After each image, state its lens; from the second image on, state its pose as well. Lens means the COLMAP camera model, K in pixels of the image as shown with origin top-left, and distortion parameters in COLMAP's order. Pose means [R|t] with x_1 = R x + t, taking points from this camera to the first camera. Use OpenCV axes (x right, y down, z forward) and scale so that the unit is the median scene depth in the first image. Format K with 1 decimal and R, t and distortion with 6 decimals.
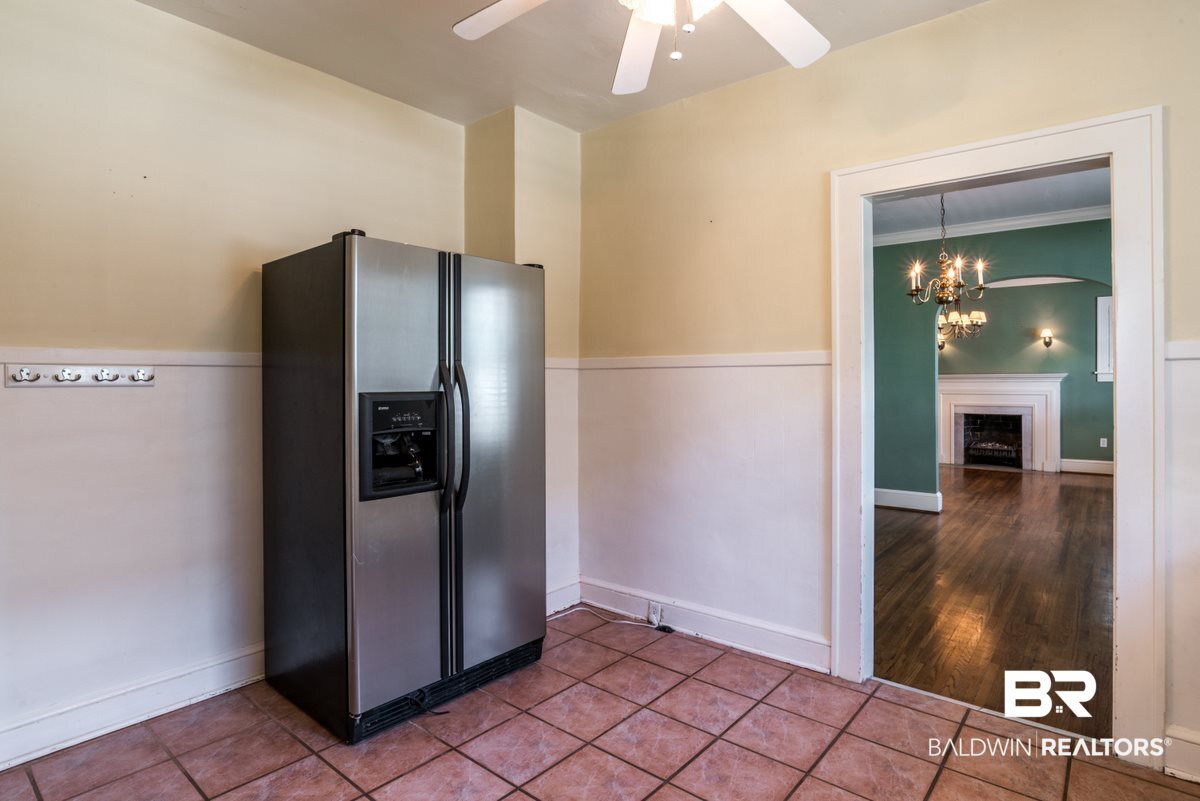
lens RADIAL K [[628.8, 0, 597.3], [0, 628.8, 377.5], [0, 0, 1]] dist [-0.035776, 0.009074]
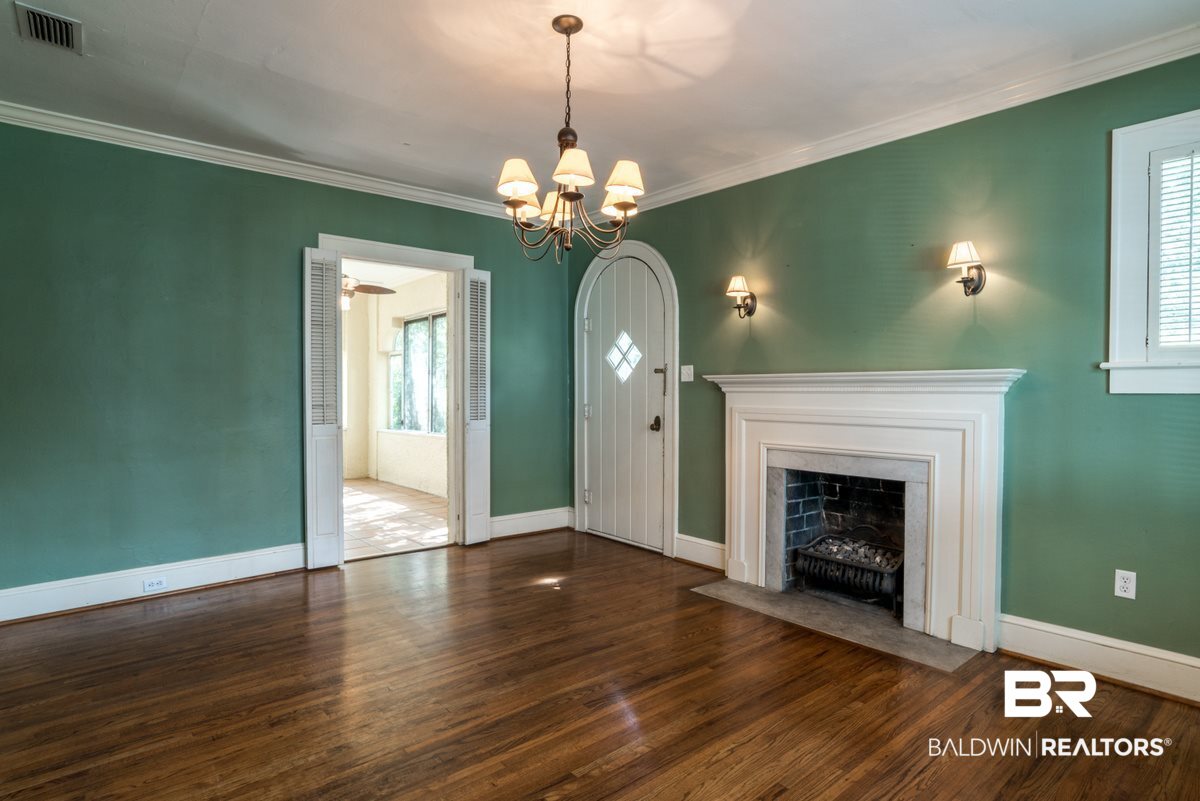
lens RADIAL K [[628.8, 0, 608.3], [0, 628.8, 397.4], [0, 0, 1]] dist [-0.035776, 0.009074]
pose [[0.986242, 0.009277, -0.165047, 0.580650], [-0.006688, 0.999846, 0.016234, 0.005183], [0.165172, -0.014906, 0.986152, 0.612524]]
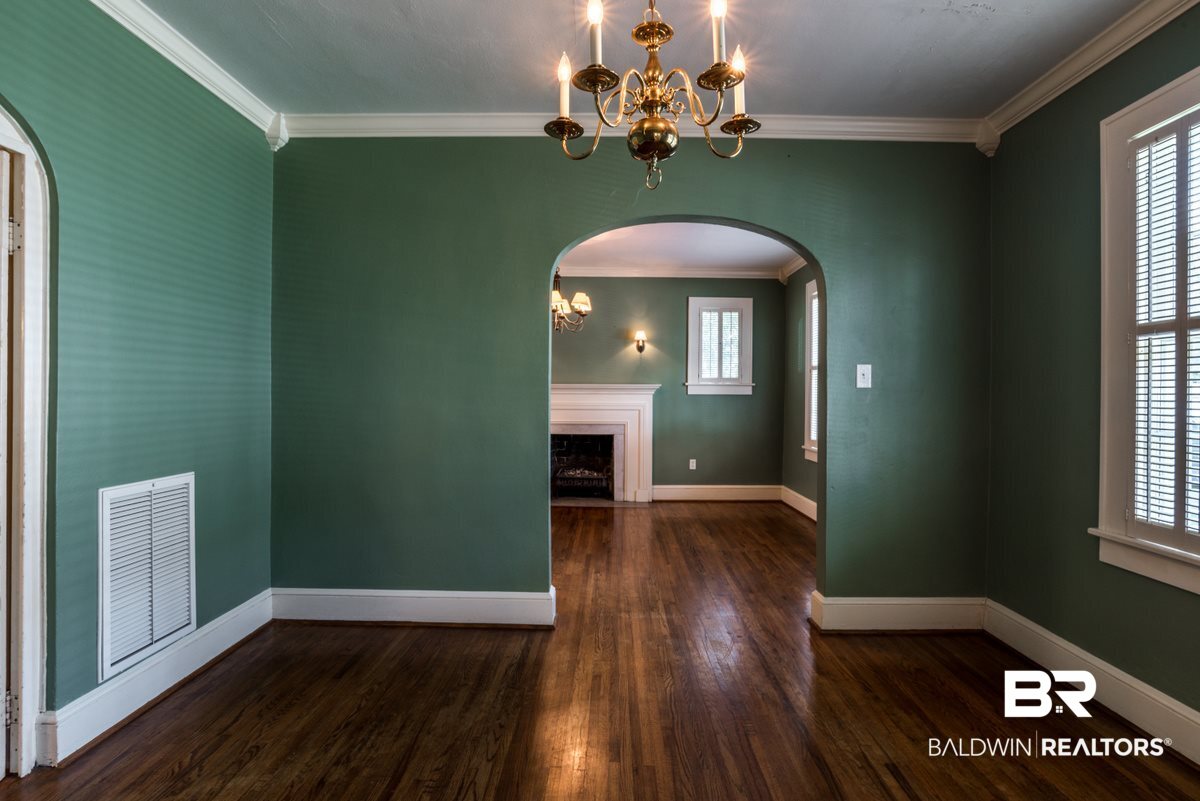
lens RADIAL K [[628.8, 0, 600.3], [0, 628.8, 391.3], [0, 0, 1]] dist [-0.035776, 0.009074]
pose [[0.784362, 0.009523, 0.620230, 0.159482], [-0.010992, 0.999939, -0.001452, 0.004988], [-0.620206, -0.005679, 0.784419, 0.367197]]
